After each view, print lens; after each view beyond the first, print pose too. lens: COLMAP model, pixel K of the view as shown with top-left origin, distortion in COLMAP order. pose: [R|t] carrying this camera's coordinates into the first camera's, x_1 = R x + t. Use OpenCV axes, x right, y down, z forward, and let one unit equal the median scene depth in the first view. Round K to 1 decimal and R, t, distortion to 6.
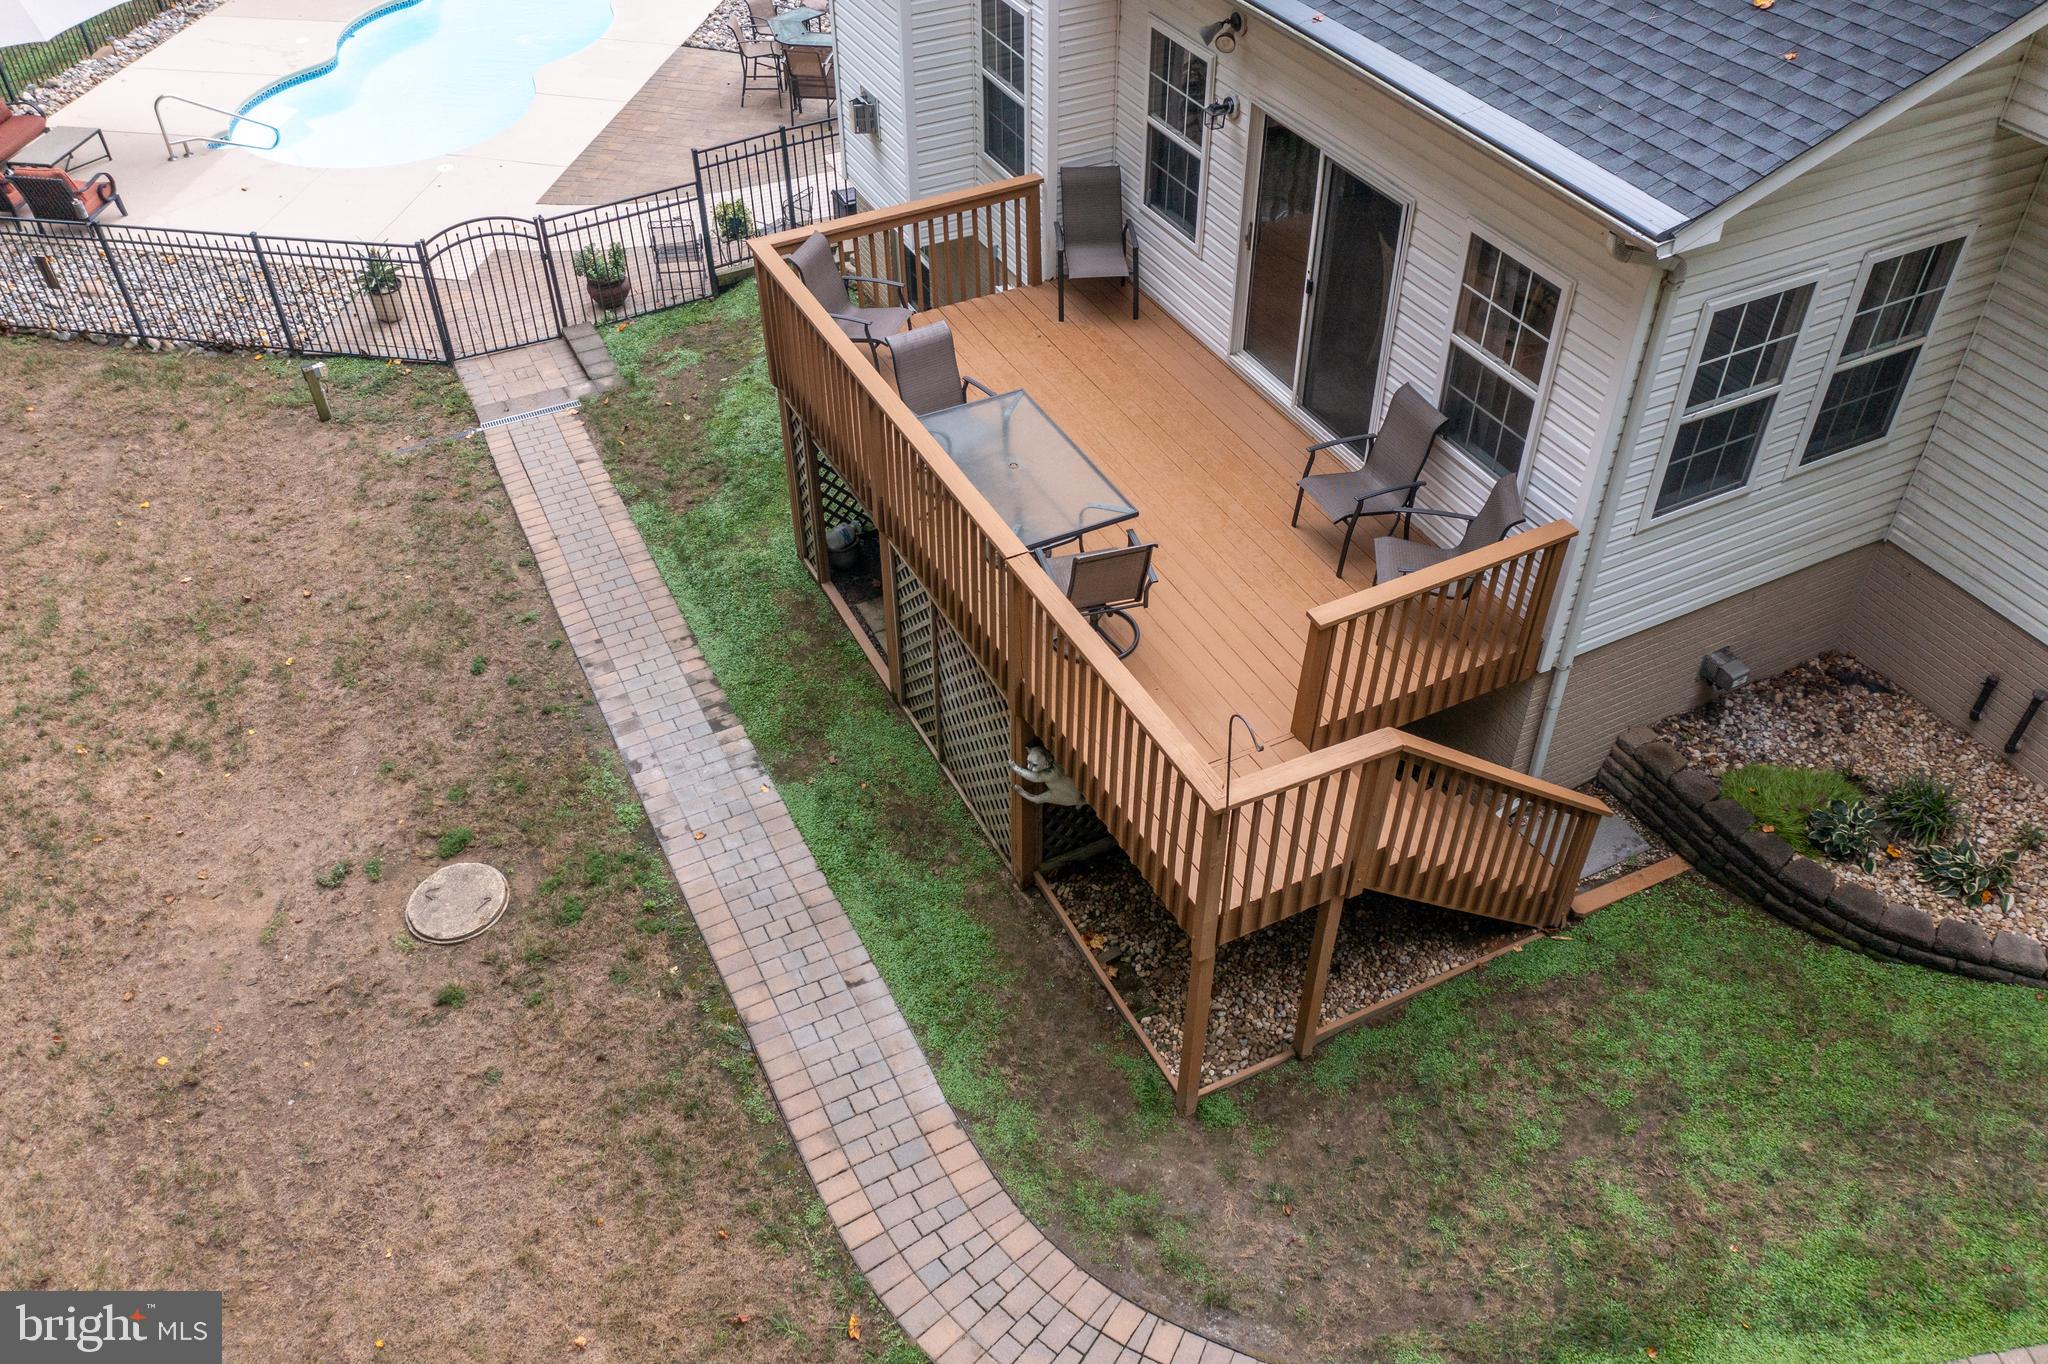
lens RADIAL K [[1628.4, 0, 1019.9], [0, 1628.4, 679.3], [0, 0, 1]] dist [-0.022695, 0.009549]
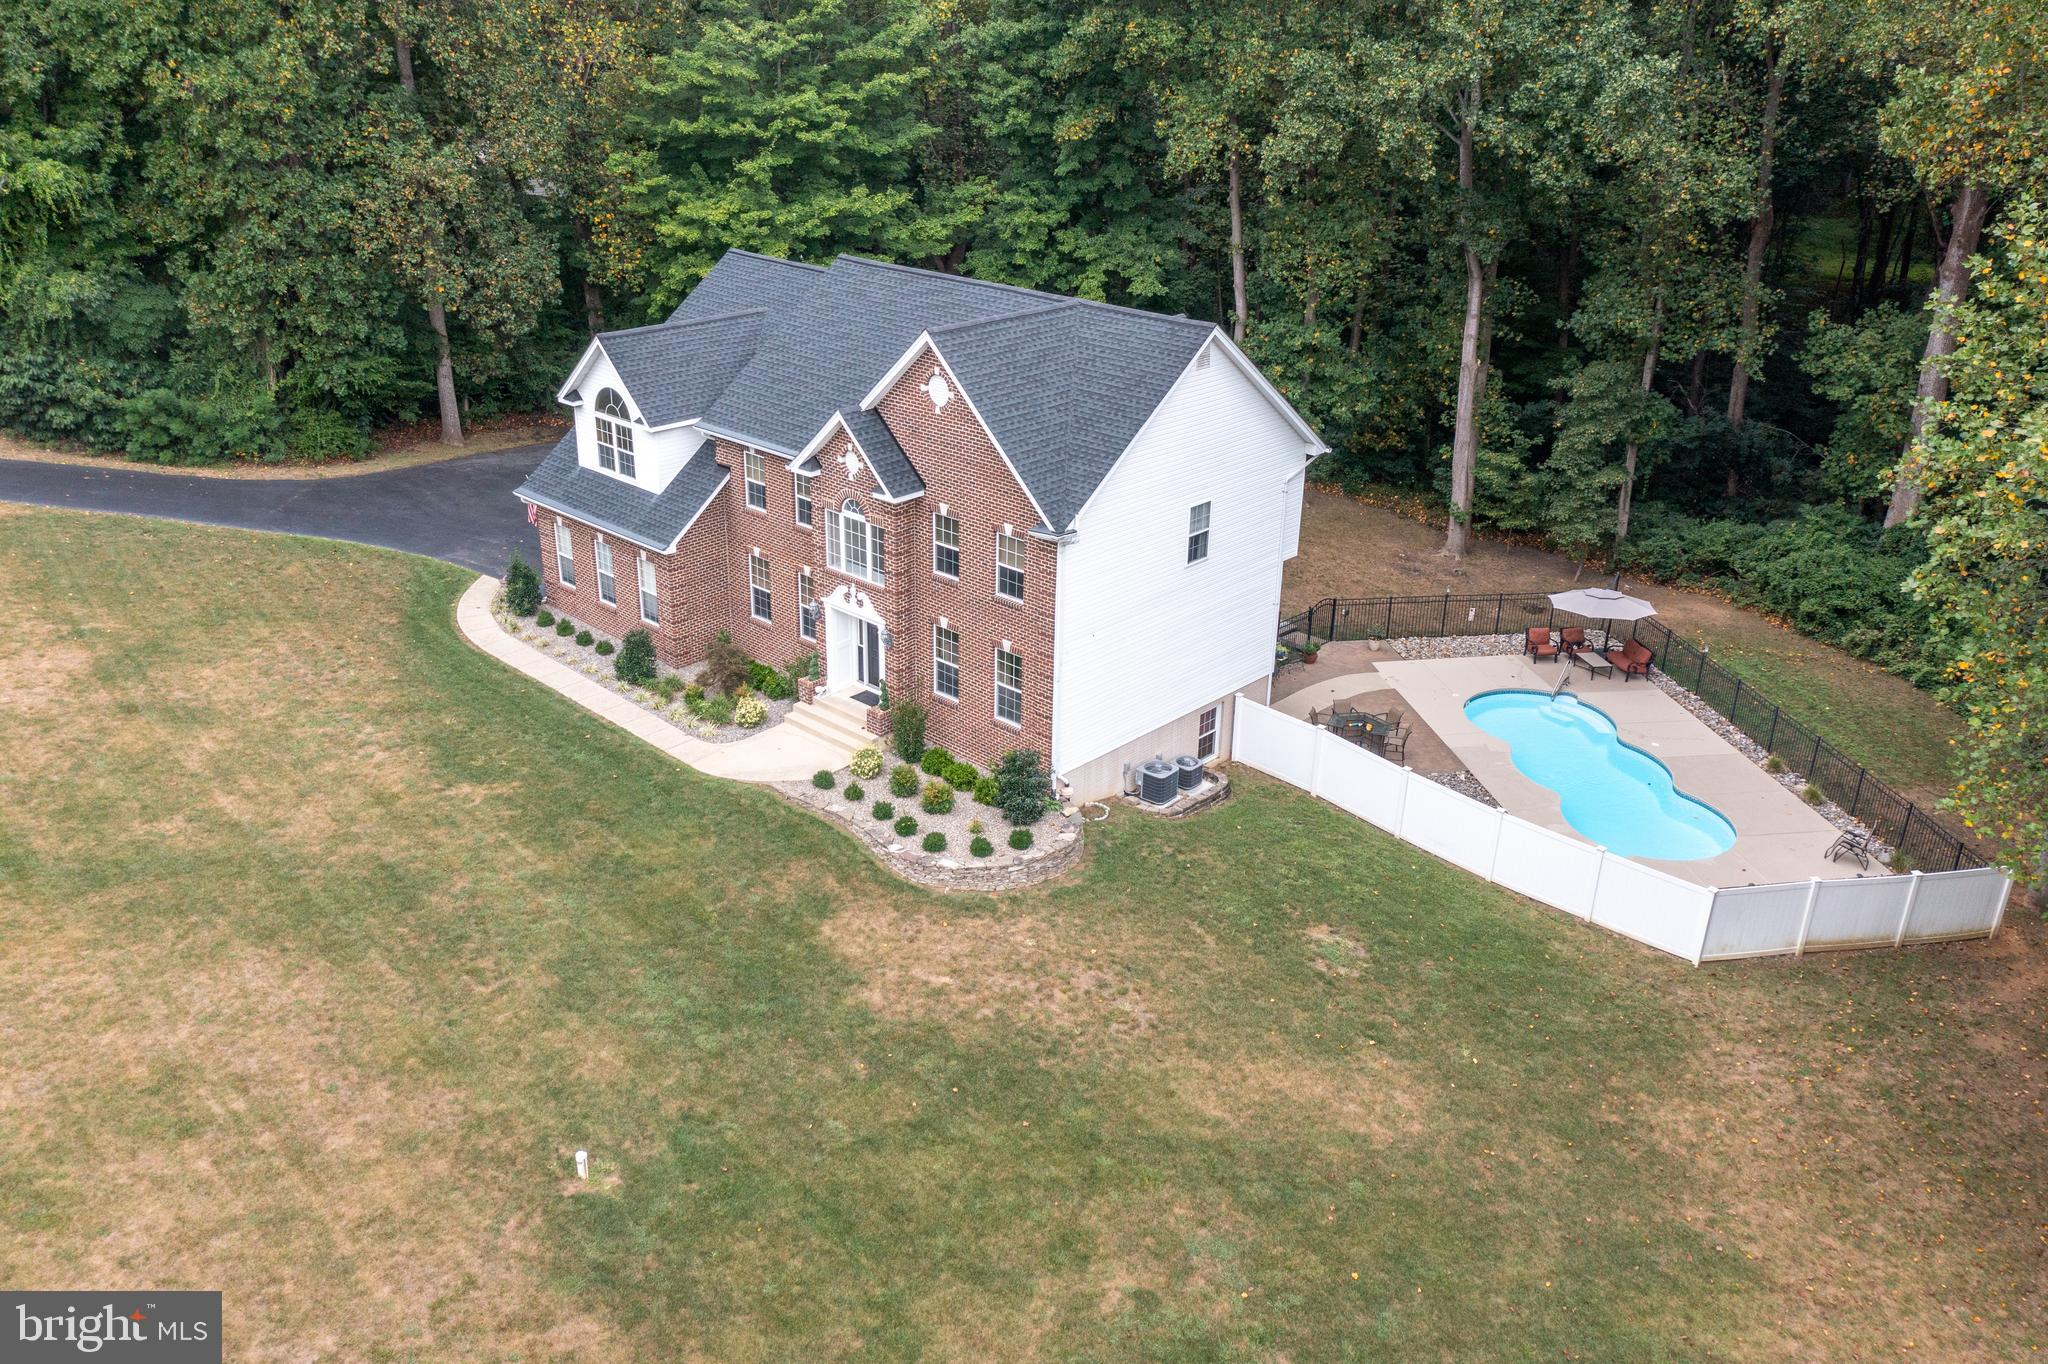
lens RADIAL K [[1628.4, 0, 1020.6], [0, 1628.4, 679.3], [0, 0, 1]] dist [-0.022695, 0.009549]
pose [[-0.938697, 0.124390, -0.321519, 1.684291], [-0.242669, 0.424024, 0.872534, -3.896718], [0.244866, 0.897068, -0.367845, 3.035485]]
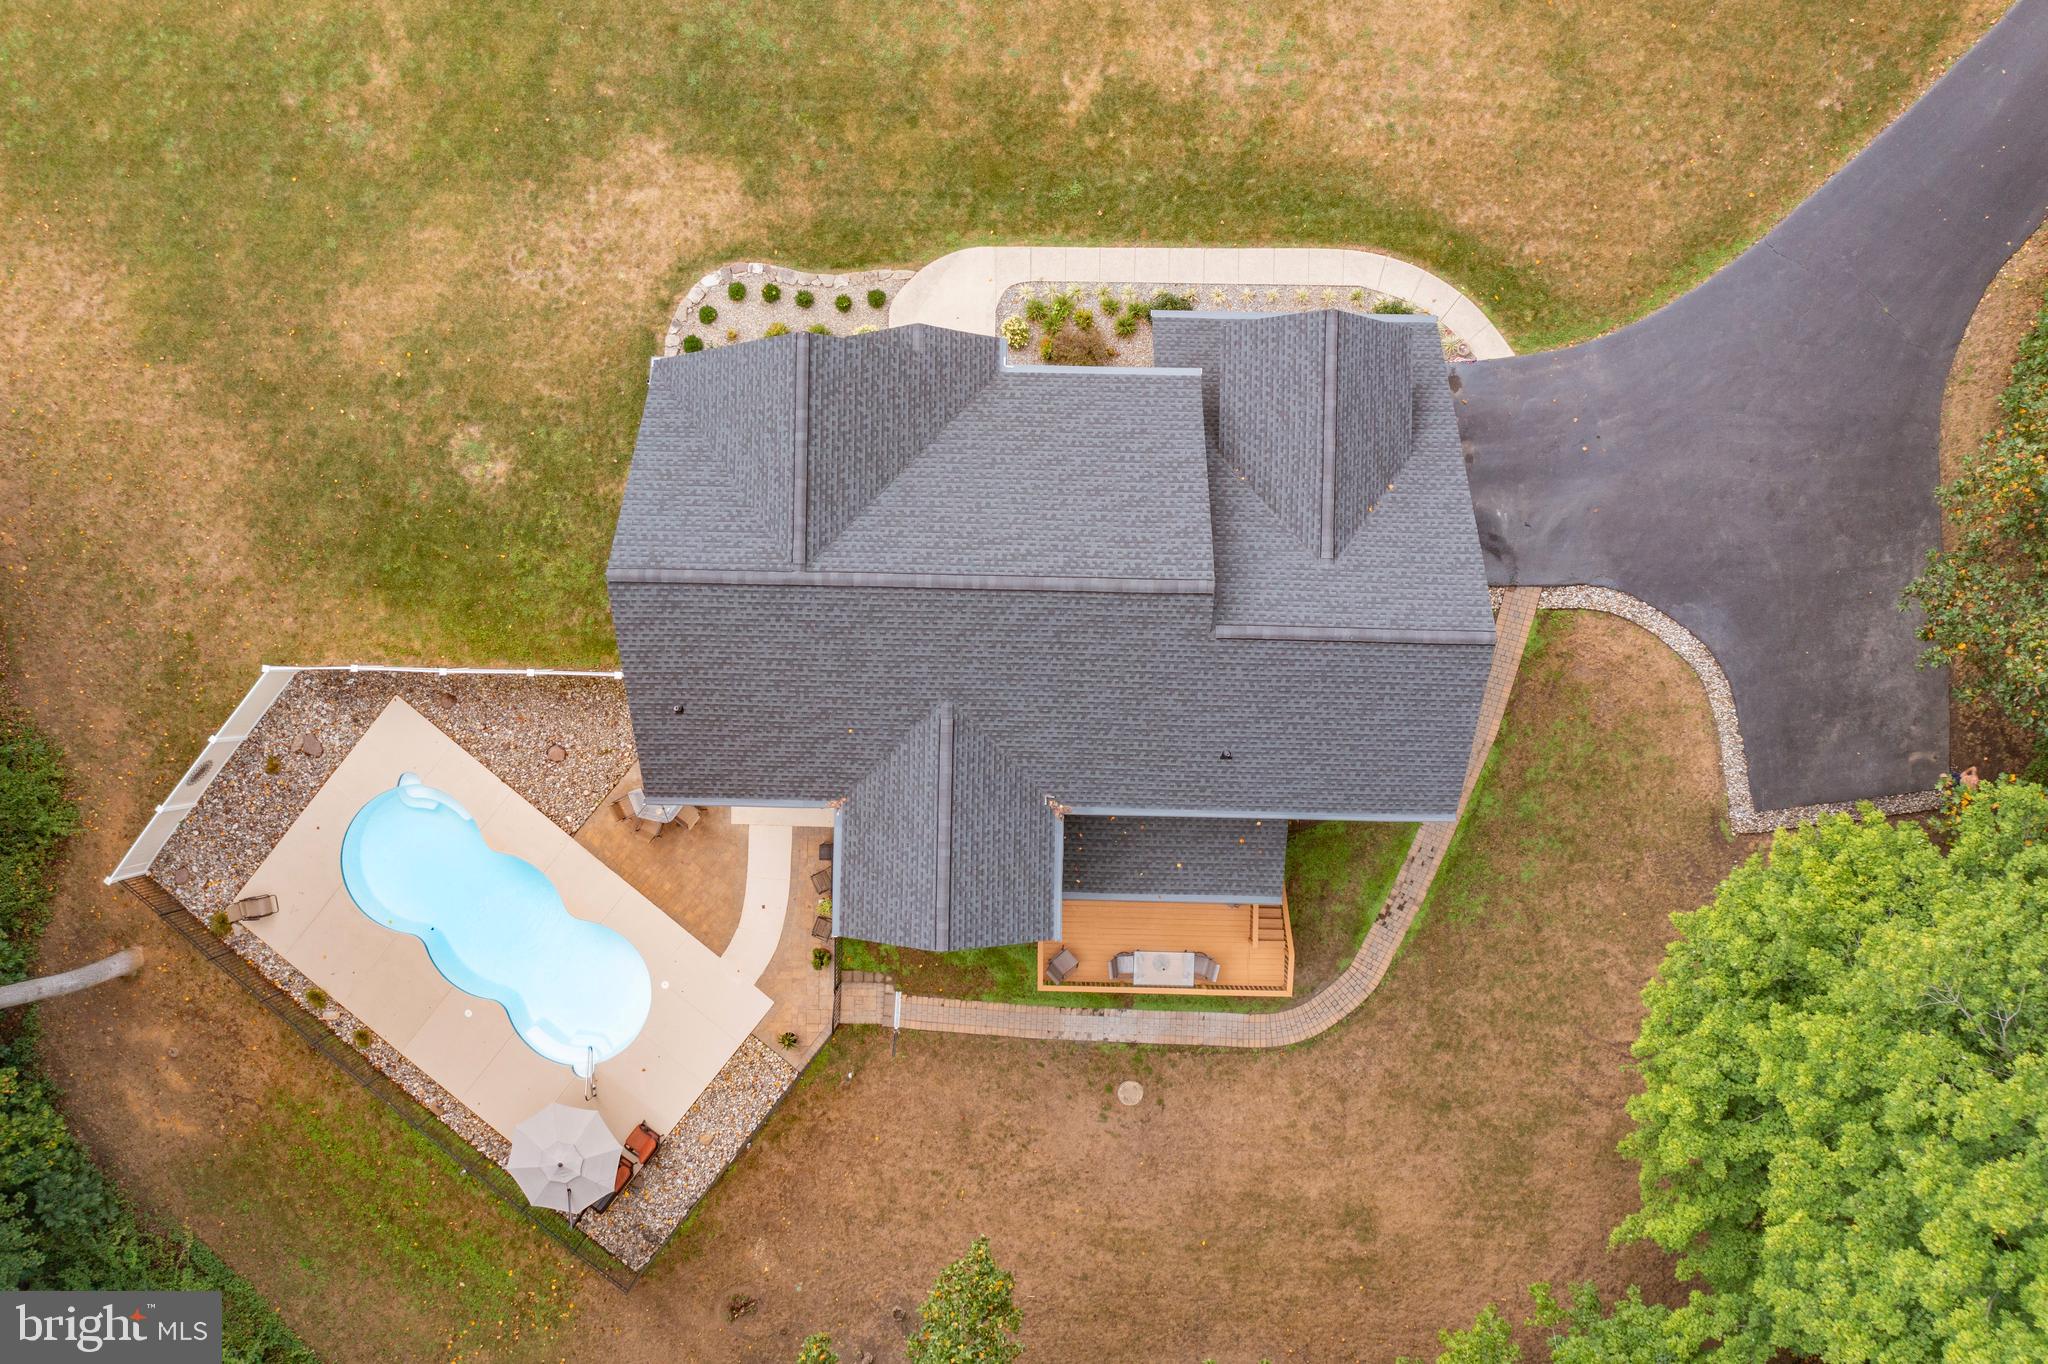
lens RADIAL K [[1628.4, 0, 1010.2], [0, 1628.4, 682.8], [0, 0, 1]] dist [-0.022695, 0.009549]
pose [[0.470714, -0.882066, -0.019685, 0.474075], [0.601396, 0.304450, 0.738670, -3.227839], [-0.645562, -0.359541, 0.673780, -1.118402]]
